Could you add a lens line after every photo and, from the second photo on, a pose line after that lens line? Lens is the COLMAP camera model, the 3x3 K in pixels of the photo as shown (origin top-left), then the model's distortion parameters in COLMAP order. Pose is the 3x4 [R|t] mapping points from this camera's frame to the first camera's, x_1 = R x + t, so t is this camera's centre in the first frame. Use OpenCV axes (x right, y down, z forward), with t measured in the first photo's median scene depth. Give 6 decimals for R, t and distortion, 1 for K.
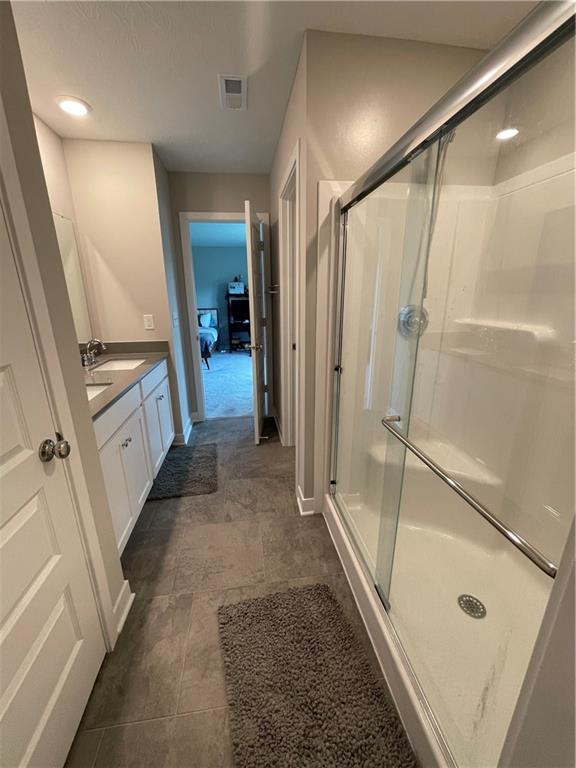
lens RADIAL K [[307.0, 0, 285.1], [0, 307.0, 383.3], [0, 0, 1]] dist [-0.002796, -0.000395]
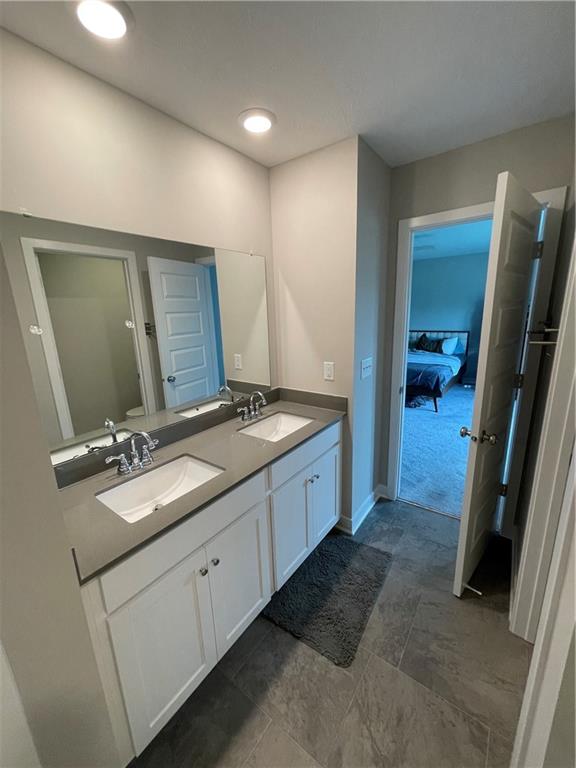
lens RADIAL K [[307.0, 0, 285.1], [0, 307.0, 383.3], [0, 0, 1]] dist [-0.002796, -0.000395]
pose [[0.707255, 0.144380, -0.692058, 0.022529], [-0.167757, 0.985238, 0.034104, -0.167961], [0.686766, 0.091977, 0.721036, 0.343311]]
